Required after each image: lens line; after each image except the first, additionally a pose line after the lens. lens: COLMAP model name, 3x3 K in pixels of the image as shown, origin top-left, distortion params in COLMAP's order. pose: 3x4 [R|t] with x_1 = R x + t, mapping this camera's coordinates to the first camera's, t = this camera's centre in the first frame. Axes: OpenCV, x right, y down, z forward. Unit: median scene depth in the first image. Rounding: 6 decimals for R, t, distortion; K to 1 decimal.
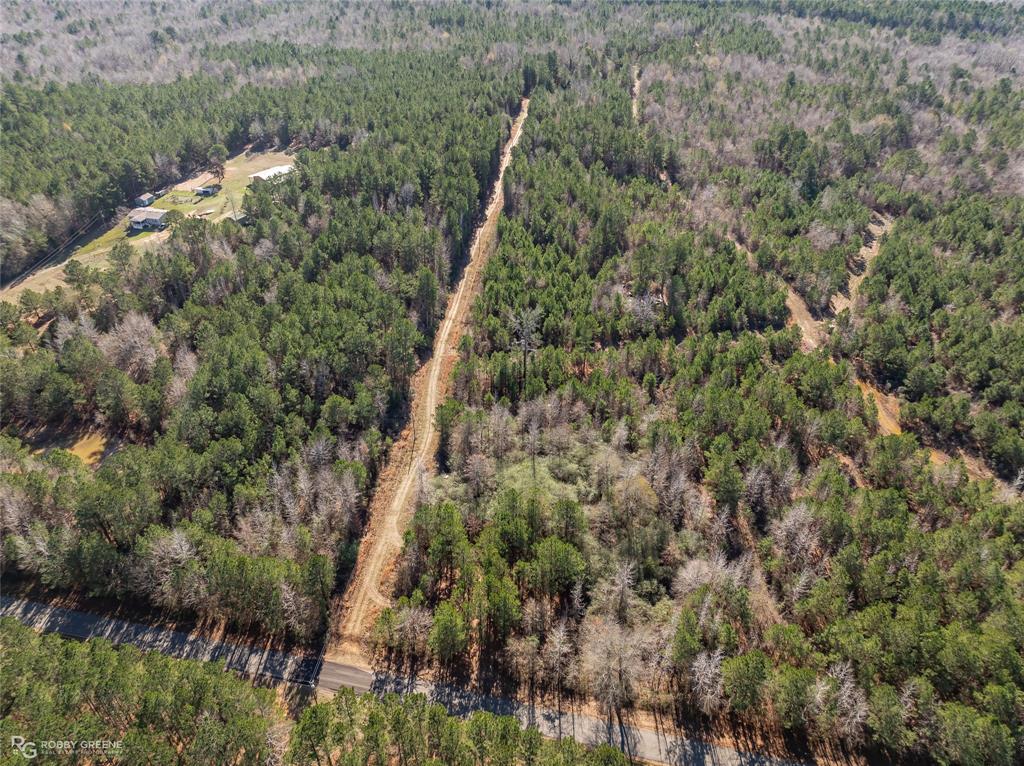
lens RADIAL K [[715.9, 0, 512.0], [0, 715.9, 383.0], [0, 0, 1]] dist [-0.025537, 0.036094]
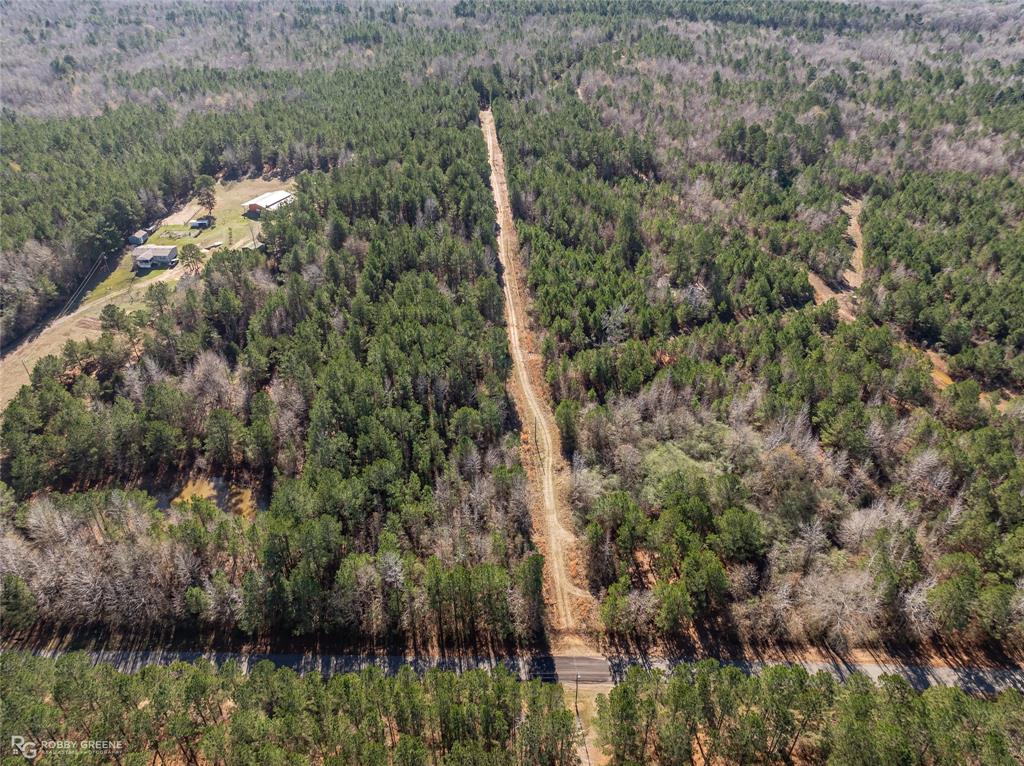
lens RADIAL K [[715.9, 0, 512.0], [0, 715.9, 383.0], [0, 0, 1]] dist [-0.025537, 0.036094]
pose [[0.982094, -0.113654, 0.150247, -0.253795], [0.115660, 0.993278, -0.004656, -0.003222], [-0.148708, 0.021950, 0.988637, -0.011420]]
